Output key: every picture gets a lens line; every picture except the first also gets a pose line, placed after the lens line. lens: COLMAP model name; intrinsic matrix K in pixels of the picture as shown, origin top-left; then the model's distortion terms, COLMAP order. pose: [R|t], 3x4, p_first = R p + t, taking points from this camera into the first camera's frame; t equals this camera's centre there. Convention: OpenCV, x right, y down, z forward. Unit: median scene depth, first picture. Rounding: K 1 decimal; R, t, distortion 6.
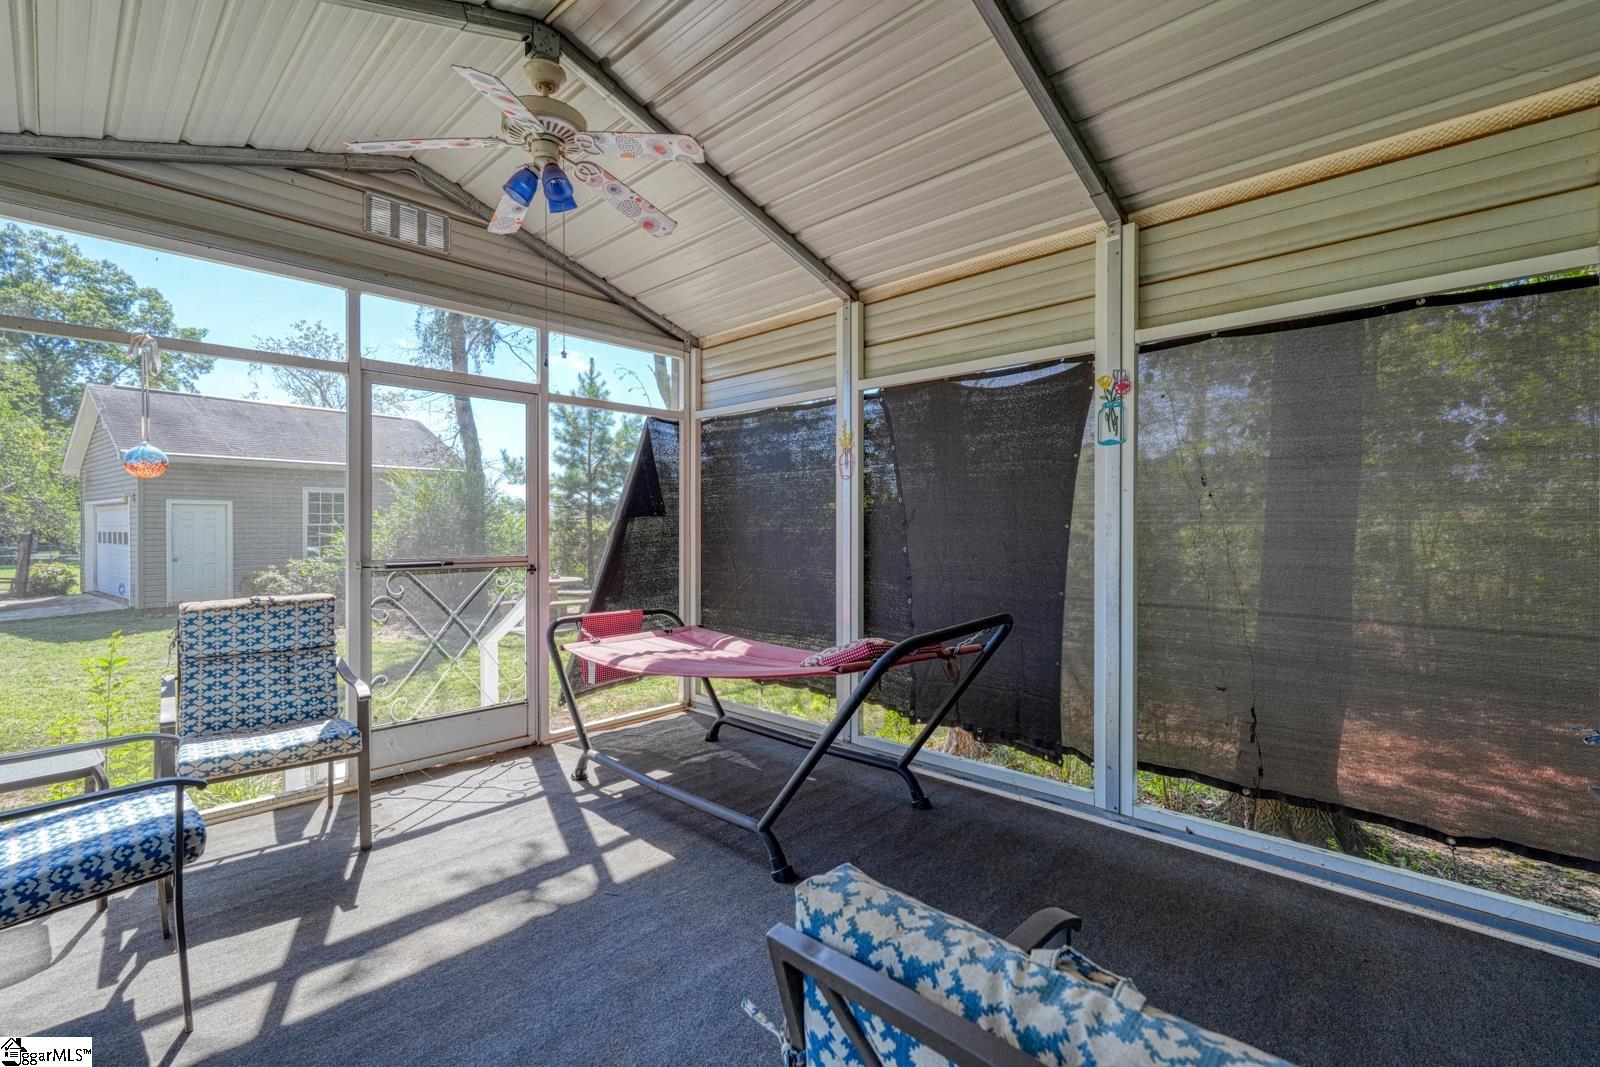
lens RADIAL K [[698.5, 0, 801.1], [0, 698.5, 536.3], [0, 0, 1]] dist [0.002423, 0.000431]
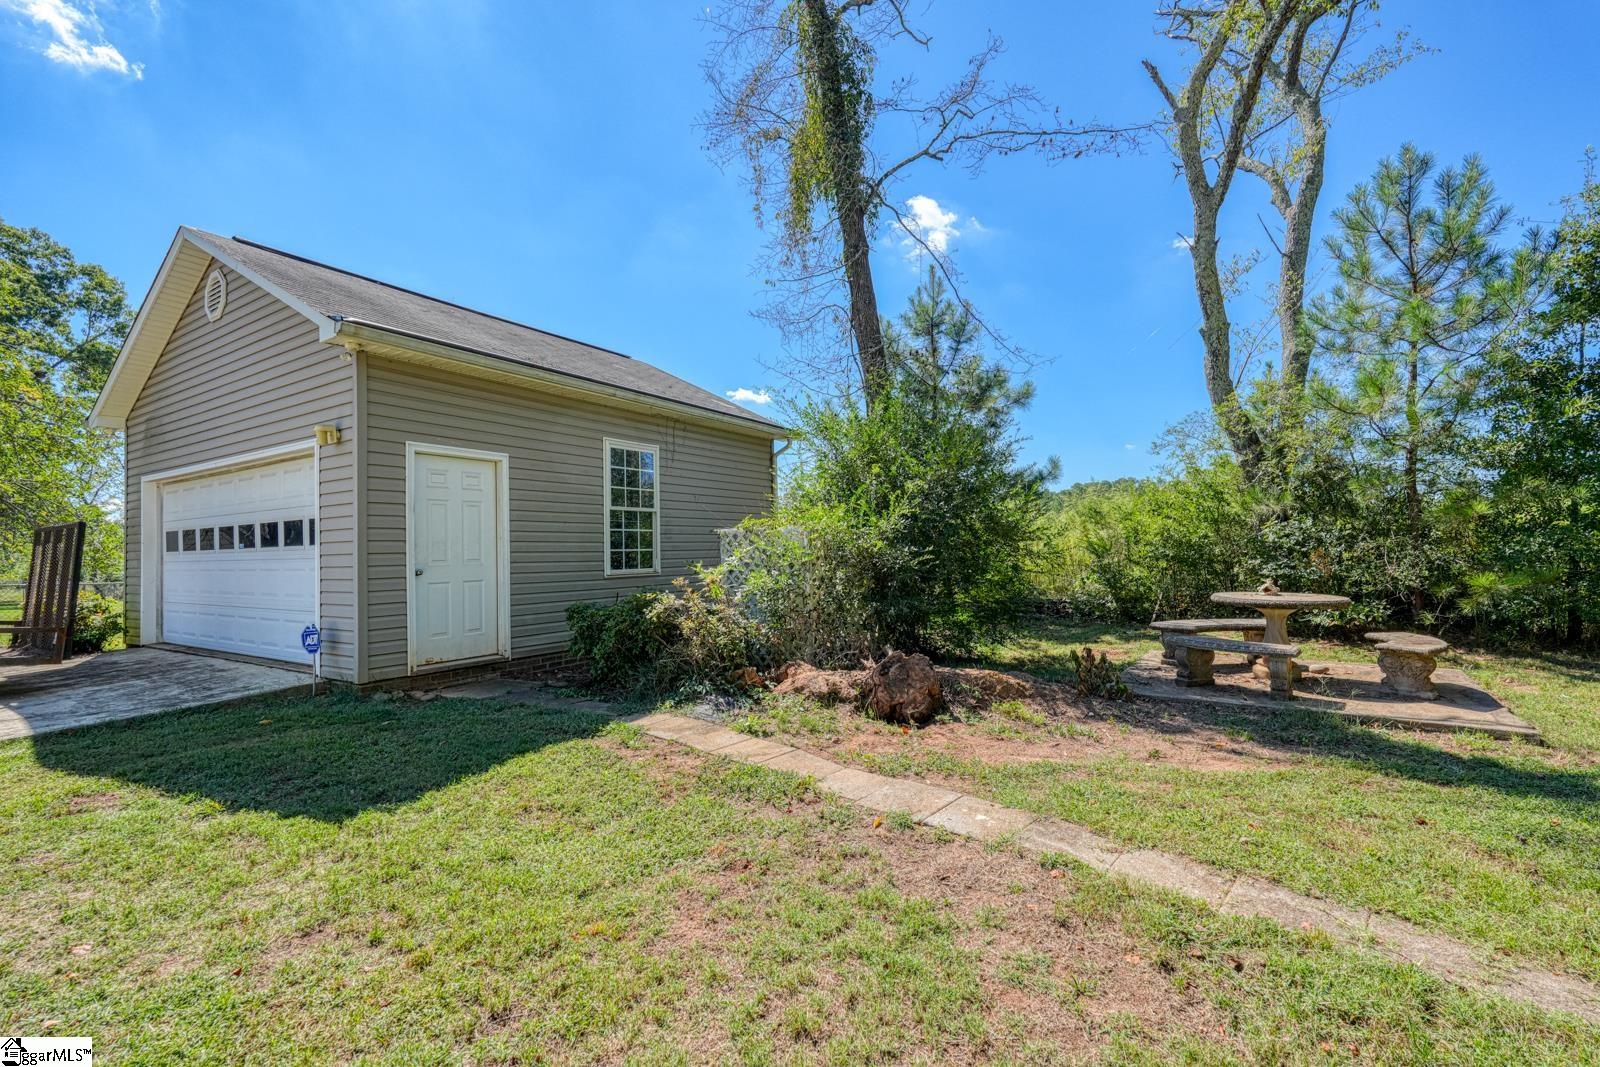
lens RADIAL K [[698.5, 0, 801.1], [0, 698.5, 536.3], [0, 0, 1]] dist [0.002423, 0.000431]
pose [[0.996705, -0.014541, 0.079798, -0.566737], [0.017796, 0.999032, -0.040226, 0.026997], [-0.079136, 0.041513, 0.995999, 0.434168]]
